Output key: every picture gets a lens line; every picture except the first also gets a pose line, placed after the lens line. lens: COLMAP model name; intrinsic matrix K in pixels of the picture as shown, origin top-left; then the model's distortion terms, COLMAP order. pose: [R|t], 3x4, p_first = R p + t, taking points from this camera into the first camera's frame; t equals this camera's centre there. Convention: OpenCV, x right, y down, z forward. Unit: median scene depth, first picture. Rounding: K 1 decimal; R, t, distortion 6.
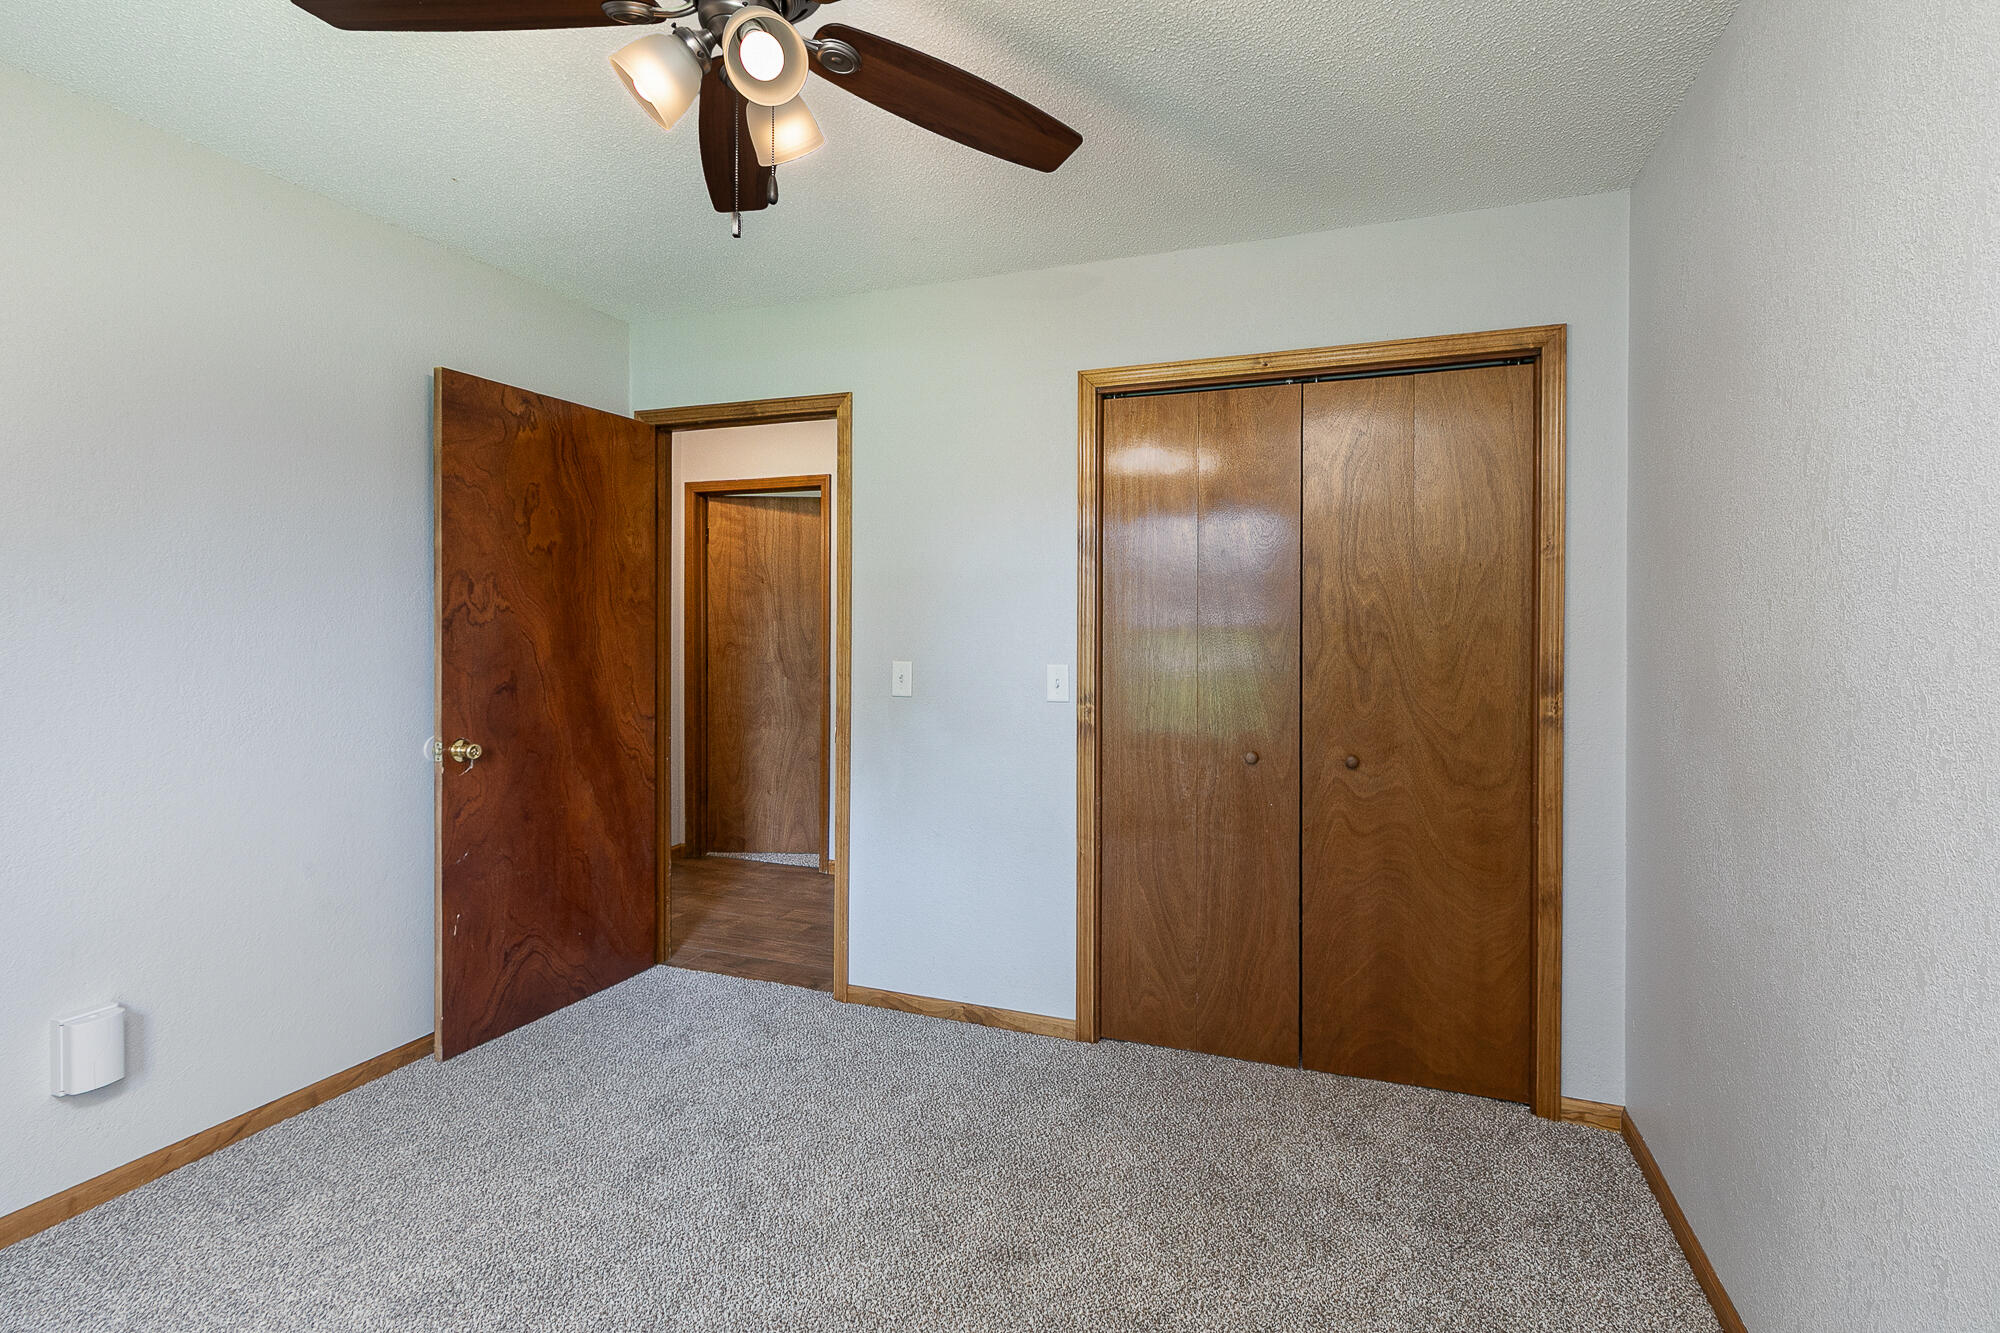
lens RADIAL K [[908.0, 0, 1034.3], [0, 908.0, 655.9], [0, 0, 1]] dist [0.000523, 0.000080]
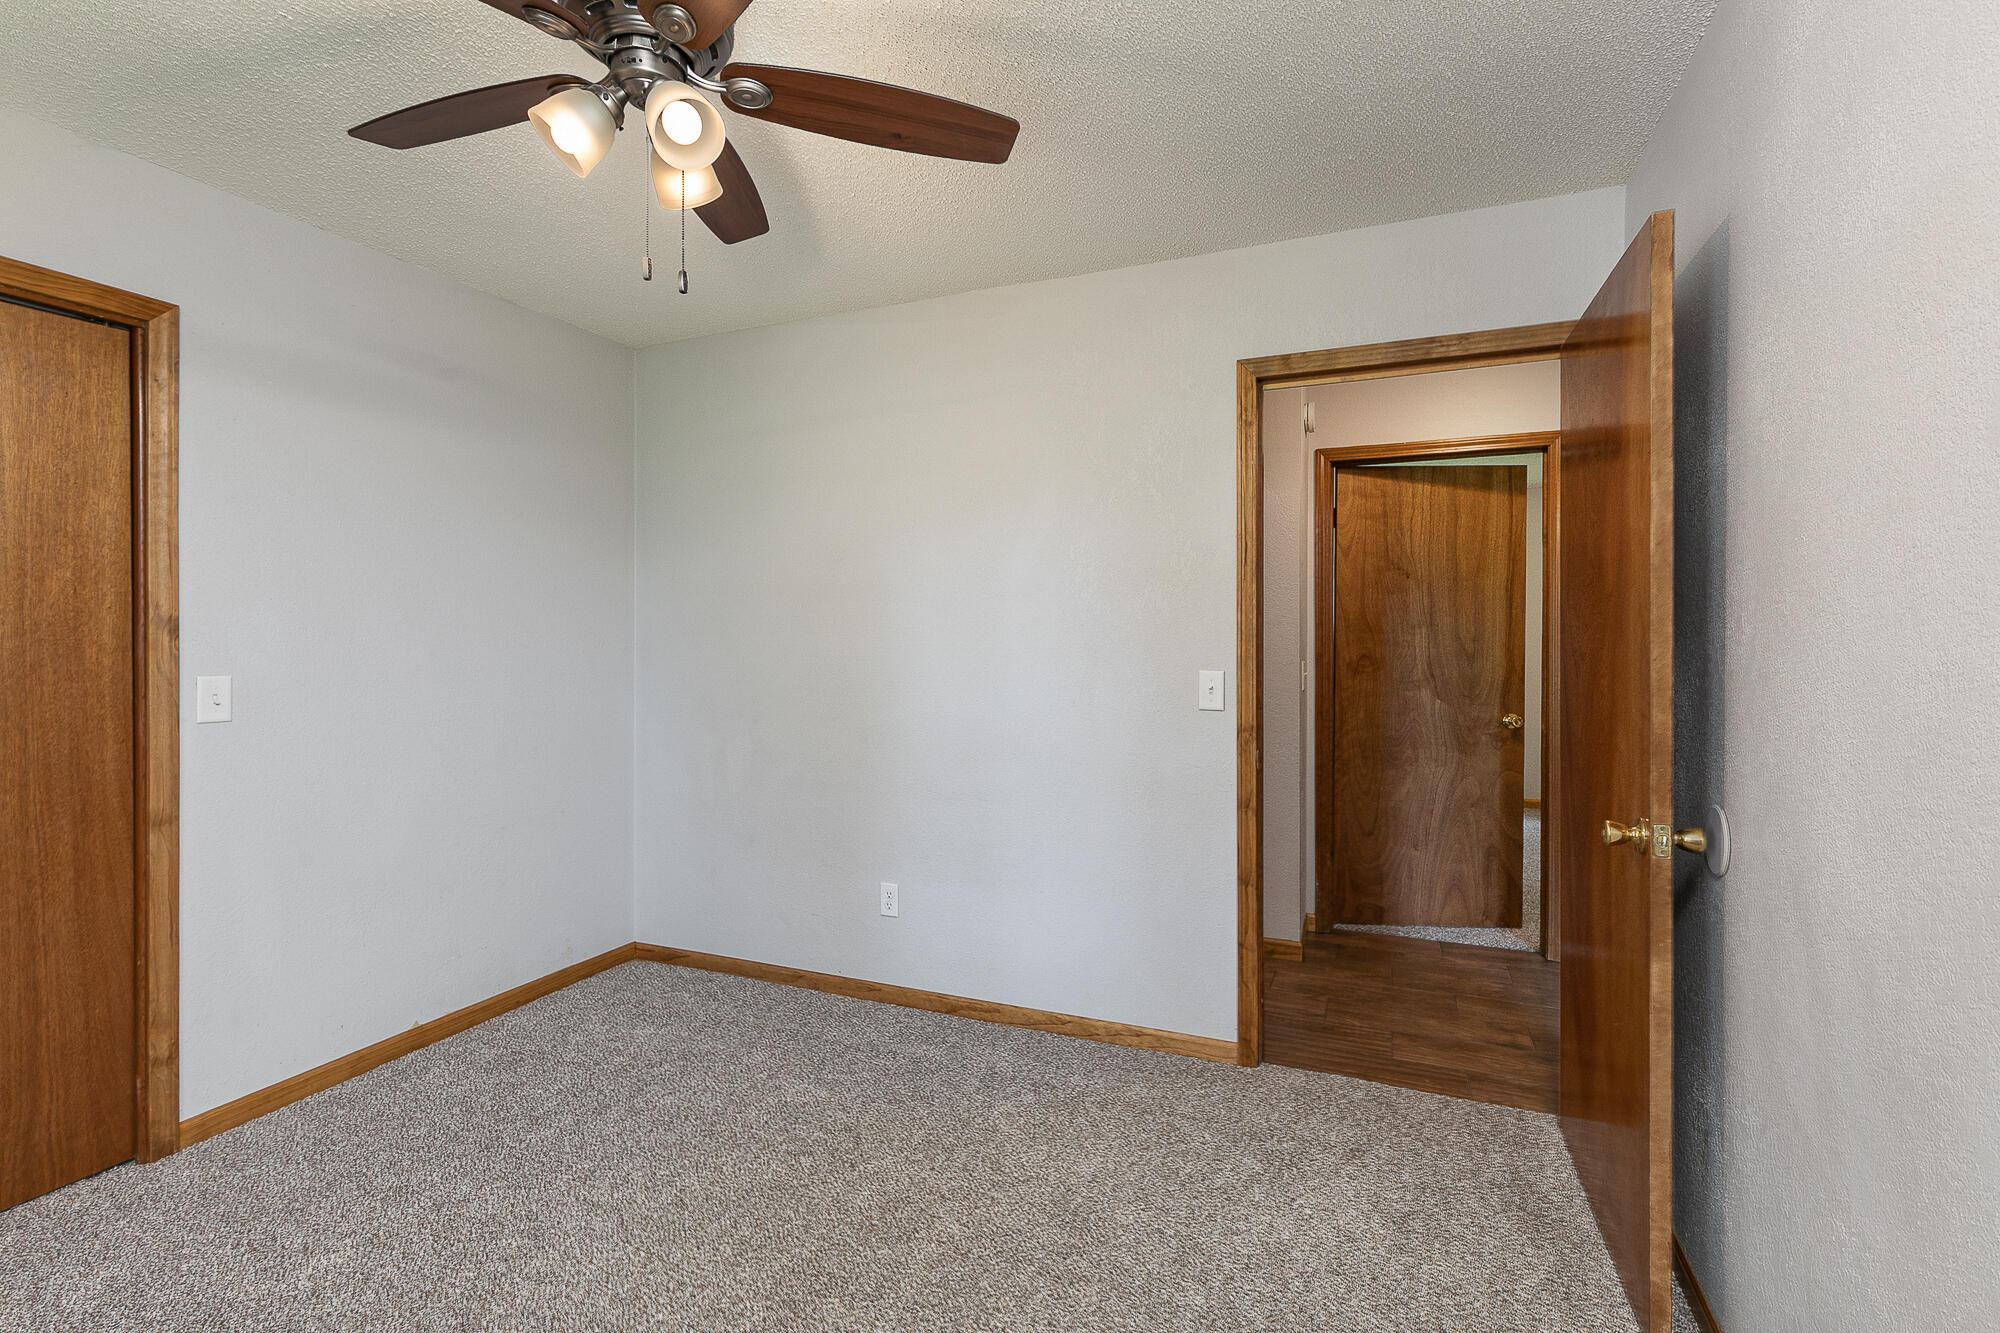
lens RADIAL K [[901.4, 0, 1004.1], [0, 901.4, 663.0], [0, 0, 1]] dist [0.004038, 0.000595]
pose [[0.998697, -0.003615, -0.050907, -0.604378], [0.004127, 0.999942, 0.009953, -0.017022], [0.050868, -0.010150, 0.998654, 0.213454]]
